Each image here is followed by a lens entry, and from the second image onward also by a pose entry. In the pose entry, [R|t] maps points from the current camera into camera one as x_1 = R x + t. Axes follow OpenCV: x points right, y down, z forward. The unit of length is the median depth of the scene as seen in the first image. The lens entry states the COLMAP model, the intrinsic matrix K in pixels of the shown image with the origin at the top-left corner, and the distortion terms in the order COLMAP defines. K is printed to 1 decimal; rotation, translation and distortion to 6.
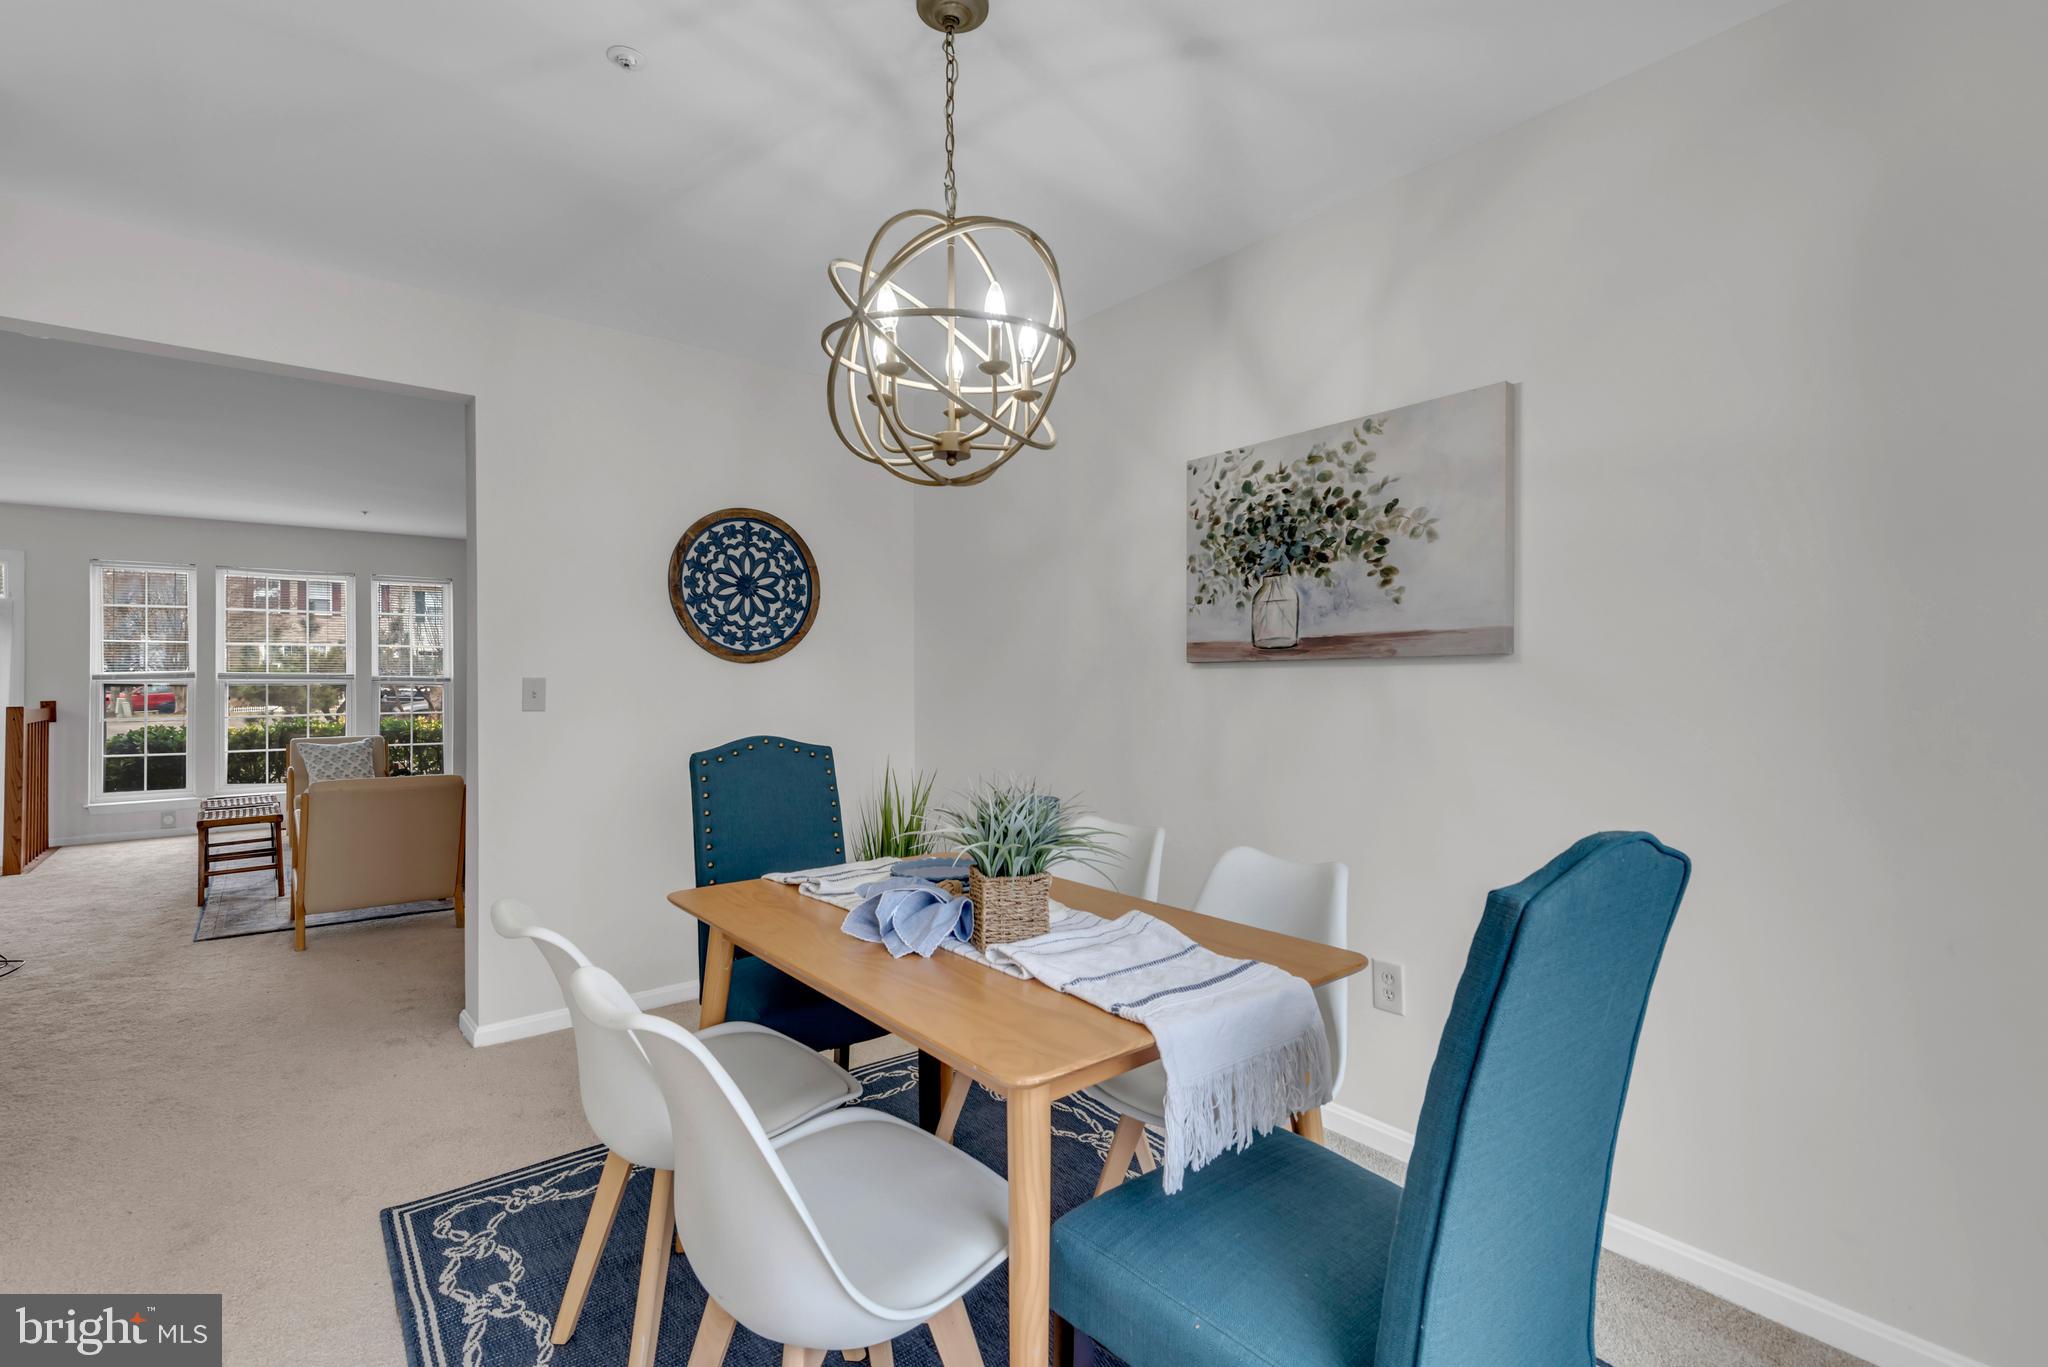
lens RADIAL K [[911.0, 0, 1016.1], [0, 911.0, 673.8], [0, 0, 1]] dist [0.030714, -0.018807]
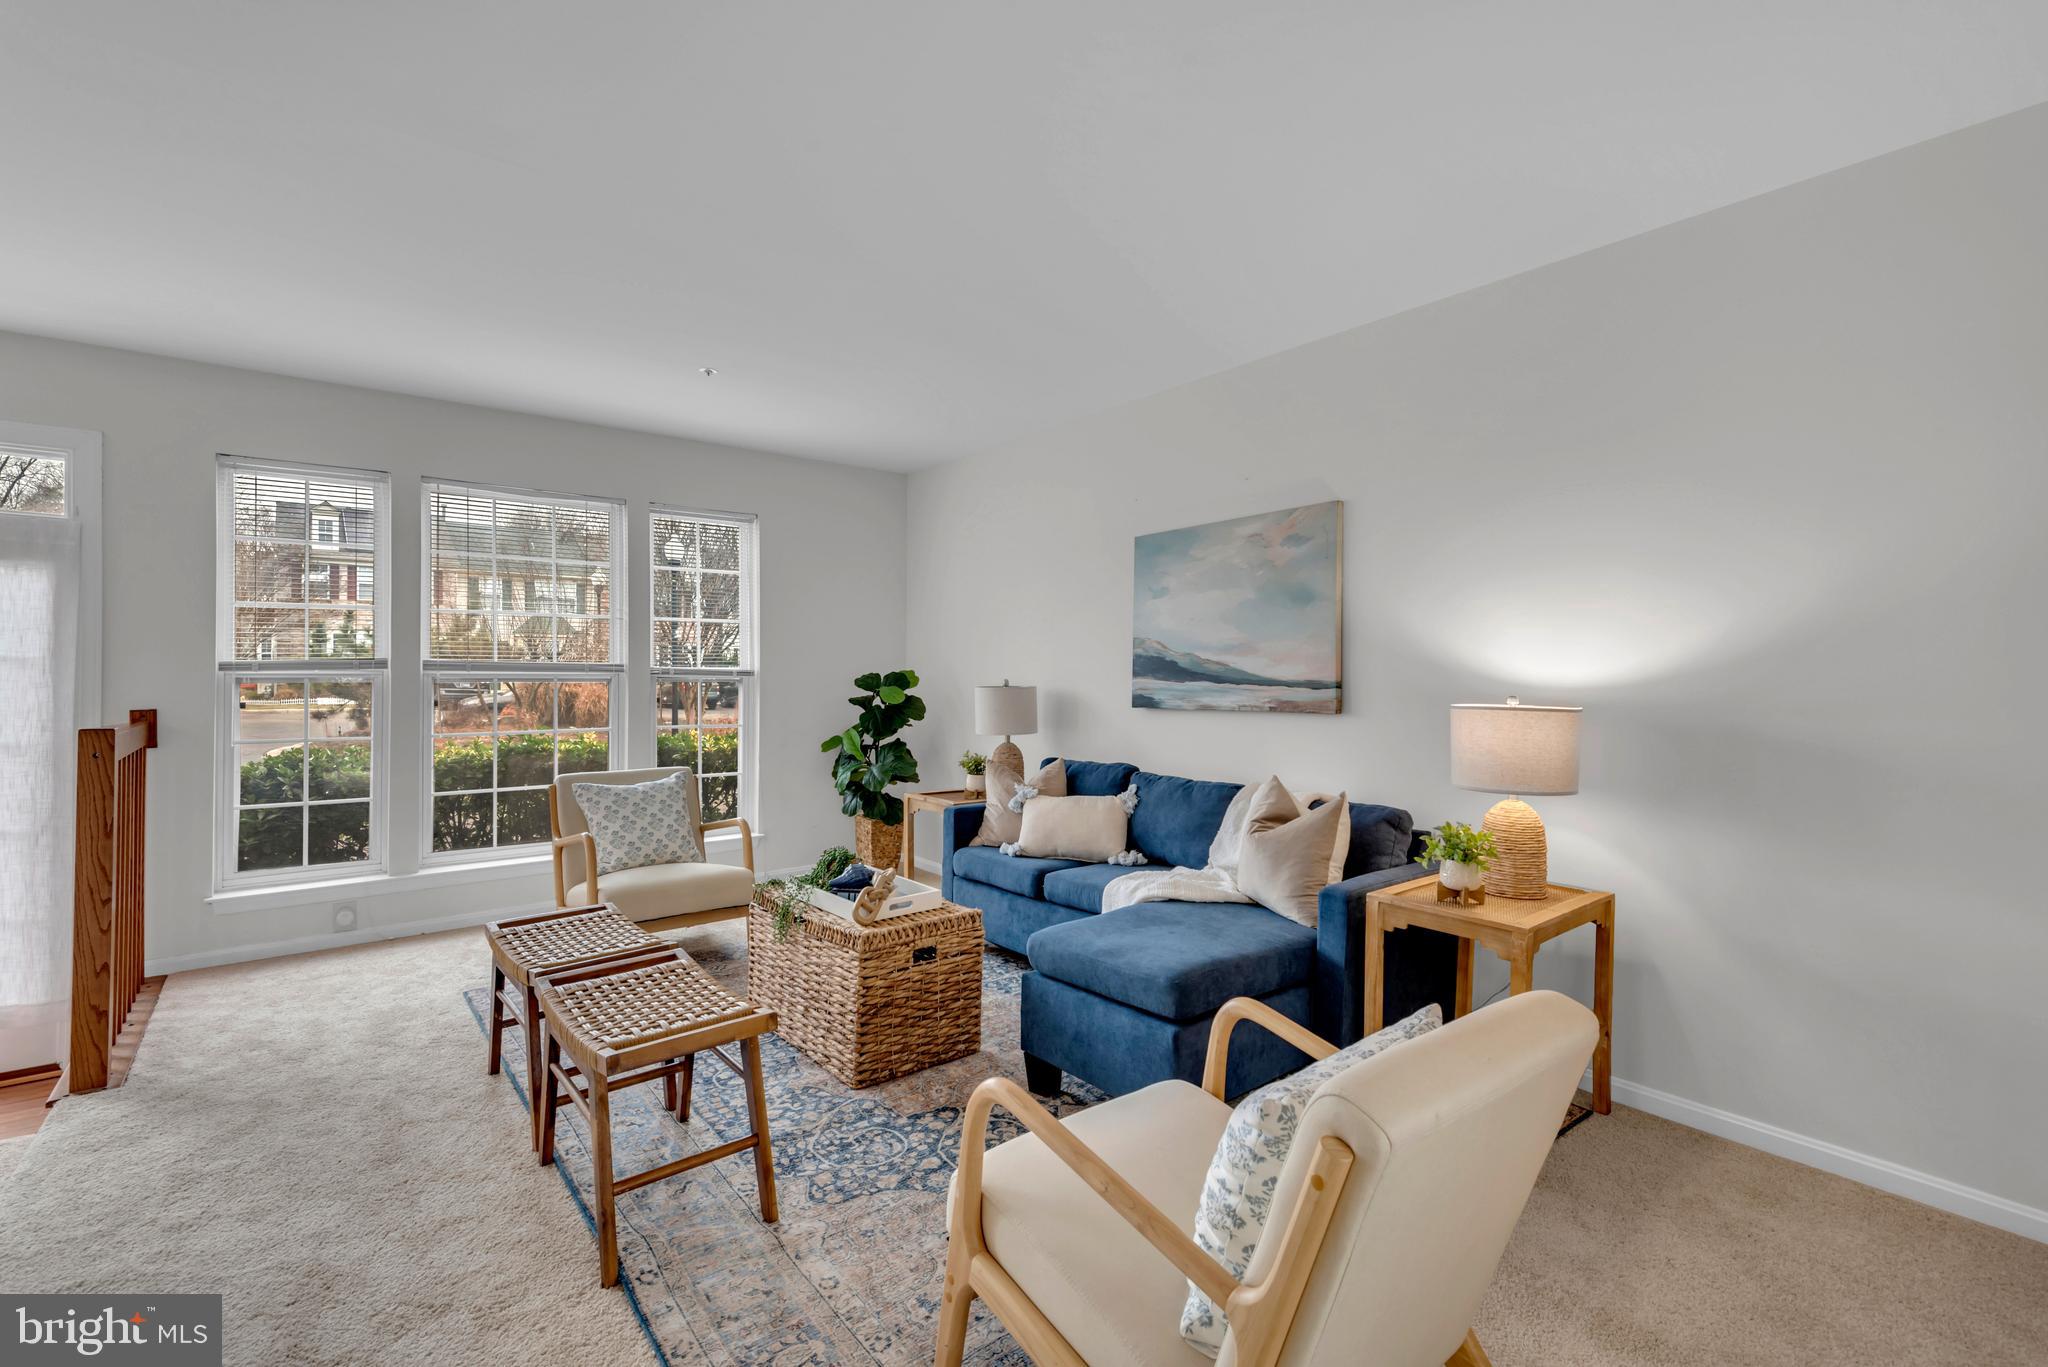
lens RADIAL K [[911.0, 0, 1016.1], [0, 911.0, 673.8], [0, 0, 1]] dist [0.030714, -0.018807]
pose [[0.999971, 0.005268, -0.005481, -1.366545], [-0.005245, 0.999977, 0.004305, 0.008929], [0.005503, -0.004276, 0.999976, 1.177725]]
